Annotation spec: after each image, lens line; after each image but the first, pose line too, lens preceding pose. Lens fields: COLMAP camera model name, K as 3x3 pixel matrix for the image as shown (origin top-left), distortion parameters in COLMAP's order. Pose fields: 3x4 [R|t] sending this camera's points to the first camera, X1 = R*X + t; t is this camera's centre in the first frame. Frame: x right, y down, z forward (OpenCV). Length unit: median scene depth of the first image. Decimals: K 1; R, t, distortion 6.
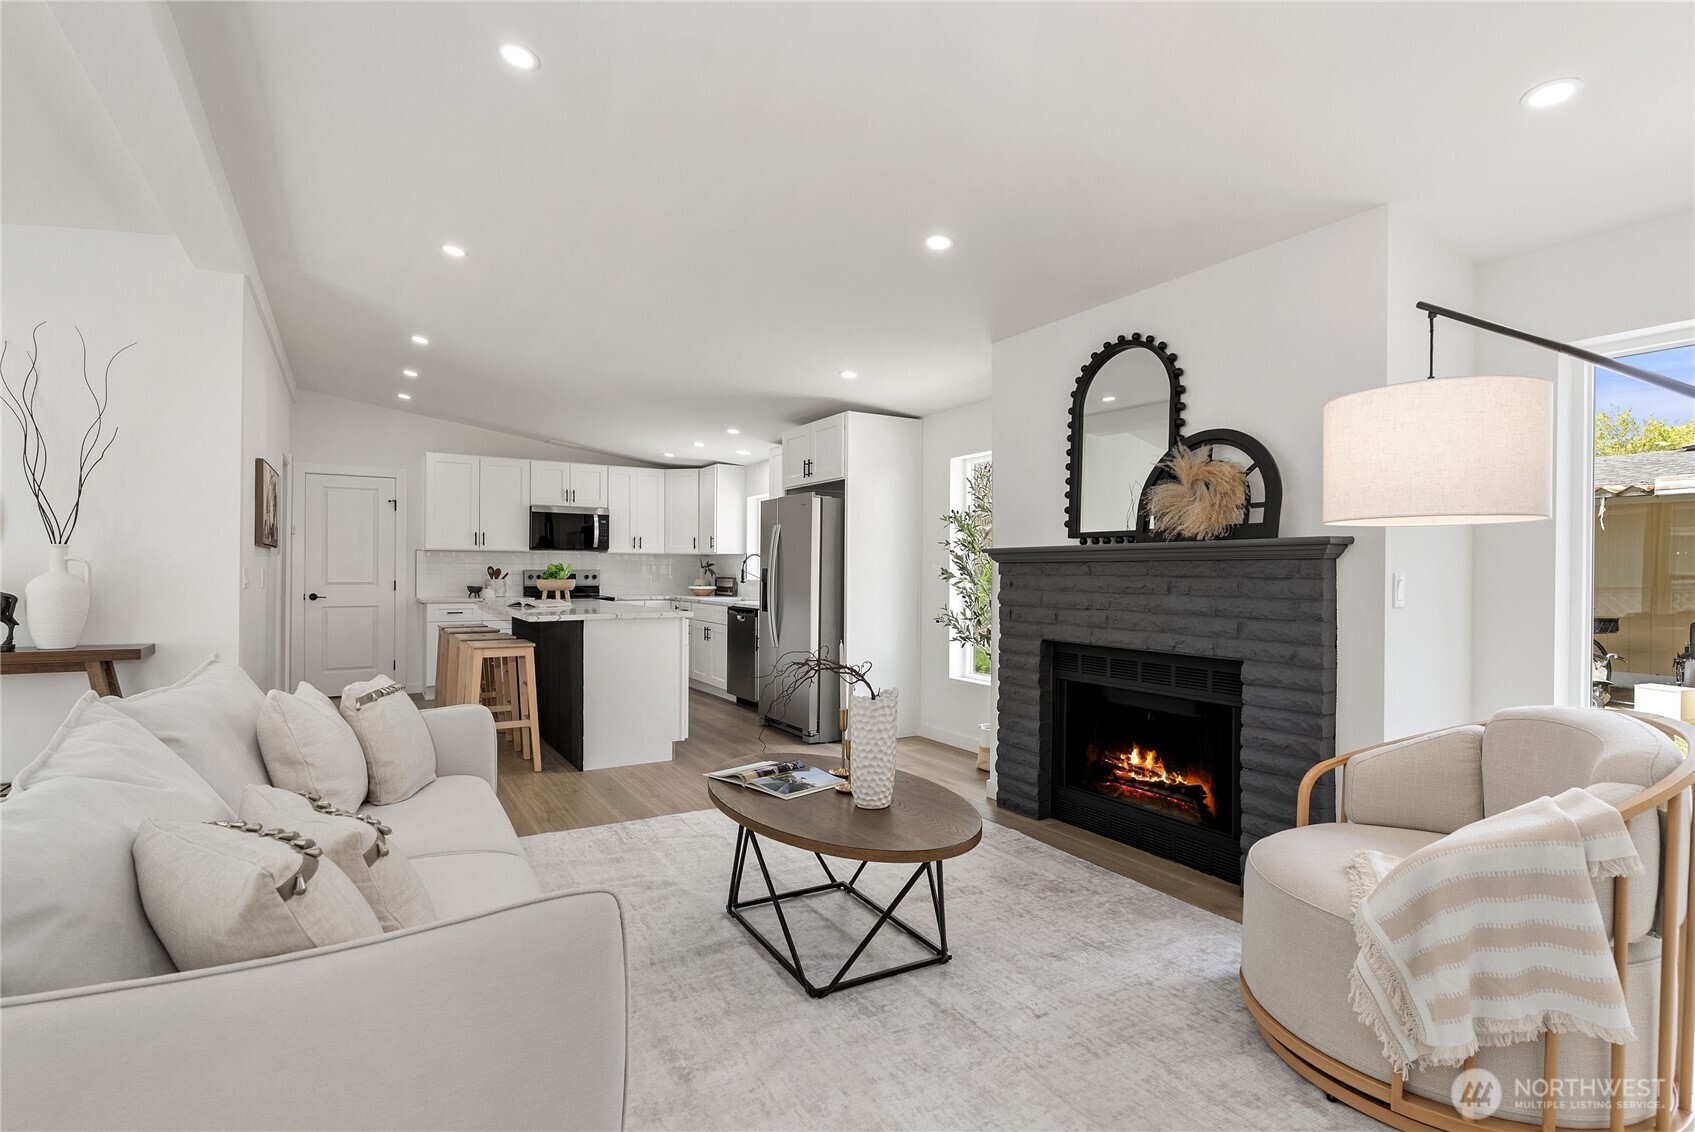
lens RADIAL K [[812.0, 0, 837.5], [0, 812.0, 575.6], [0, 0, 1]] dist [0.003683, -0.000165]
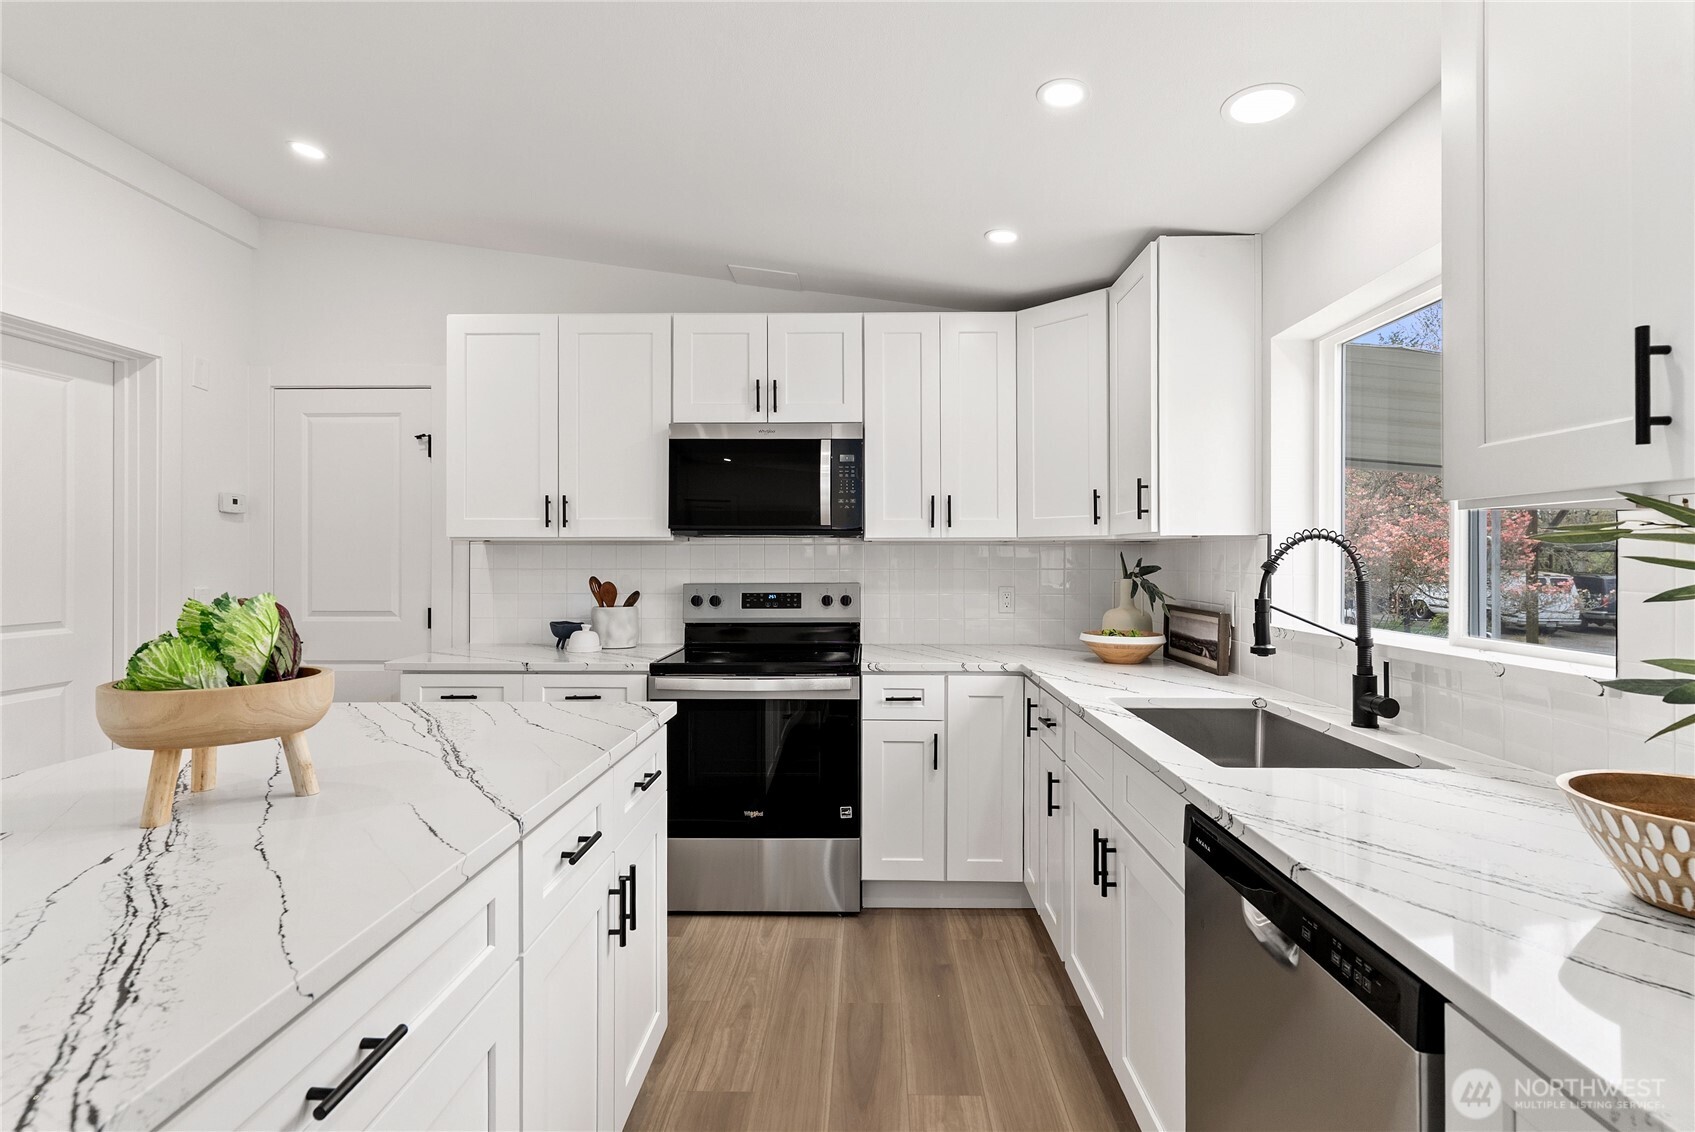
lens RADIAL K [[812.0, 0, 853.4], [0, 812.0, 554.9], [0, 0, 1]] dist [0.003683, -0.000165]
pose [[0.849782, -0.007788, -0.527077, -0.182696], [0.001058, 0.999914, -0.013069, -0.034736], [0.527134, 0.010548, 0.849717, 1.445777]]
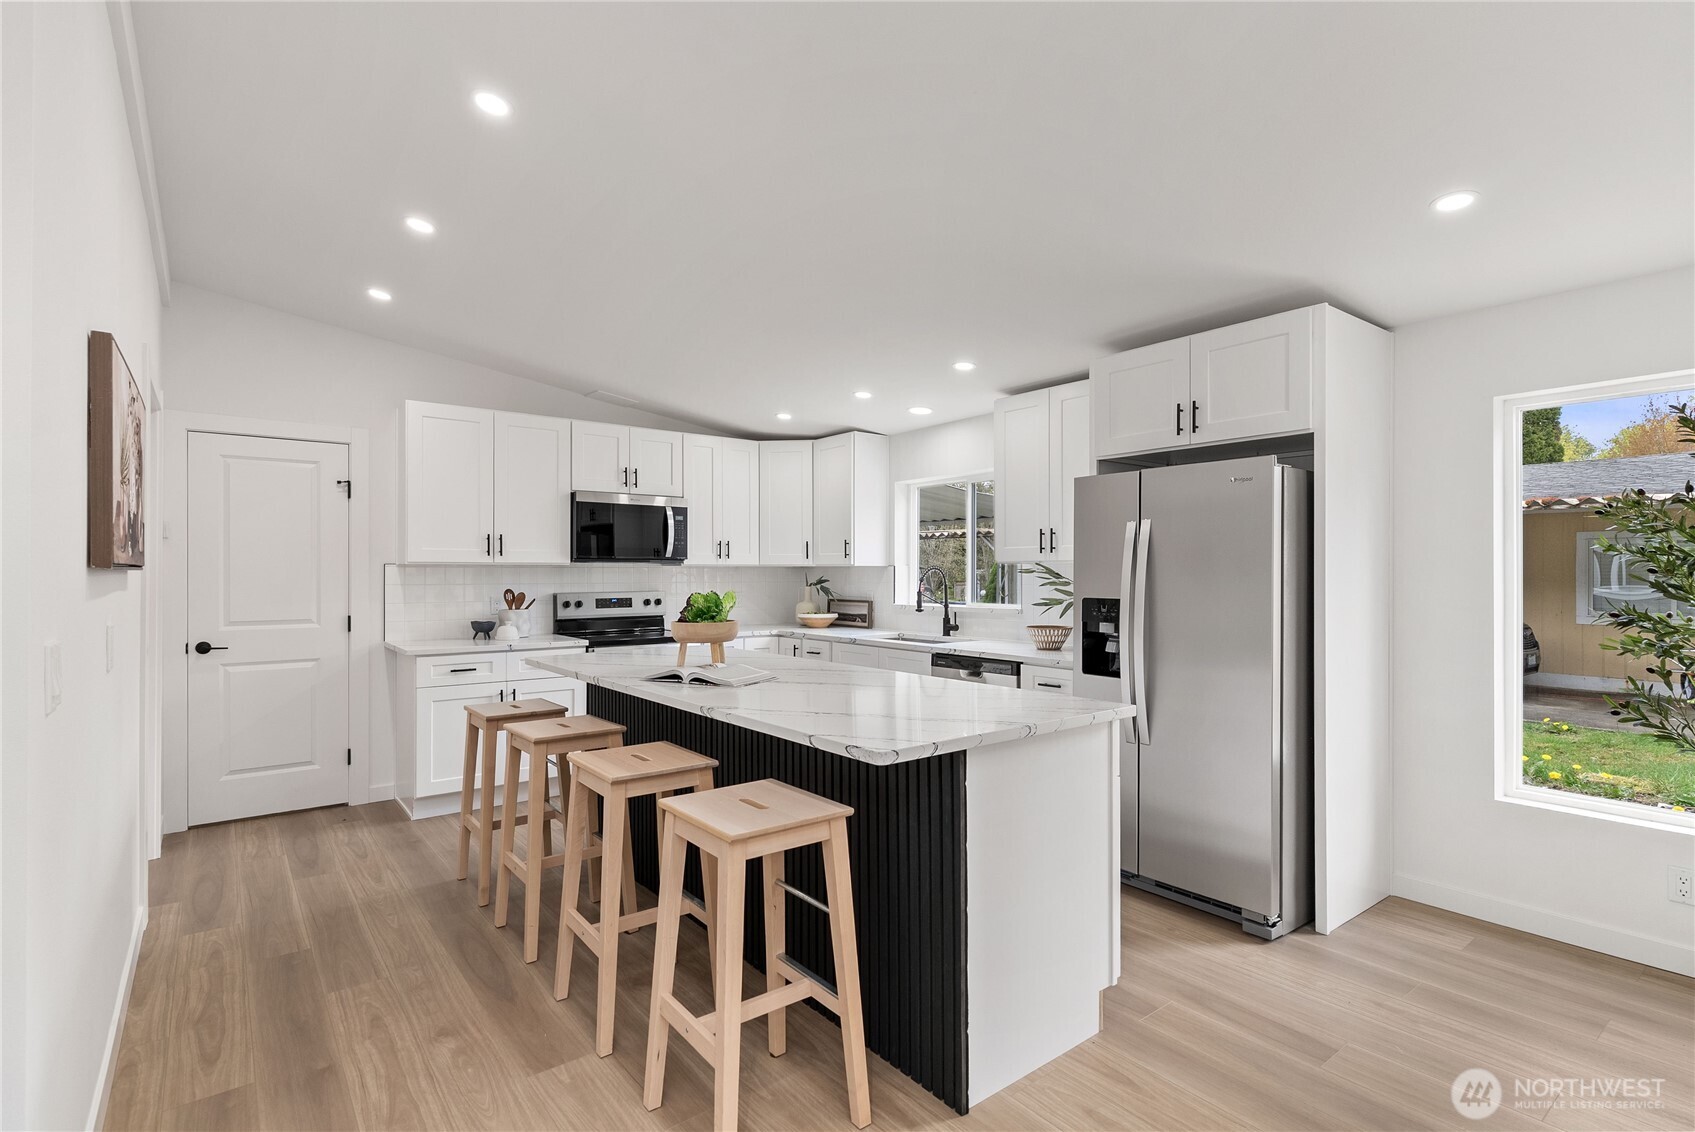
lens RADIAL K [[812.0, 0, 844.1], [0, 812.0, 574.9], [0, 0, 1]] dist [0.003683, -0.000165]
pose [[0.992176, -0.006587, 0.124673, -0.507532], [0.007148, 0.999966, -0.004049, -0.036713], [-0.124643, 0.004909, 0.992190, 0.711464]]
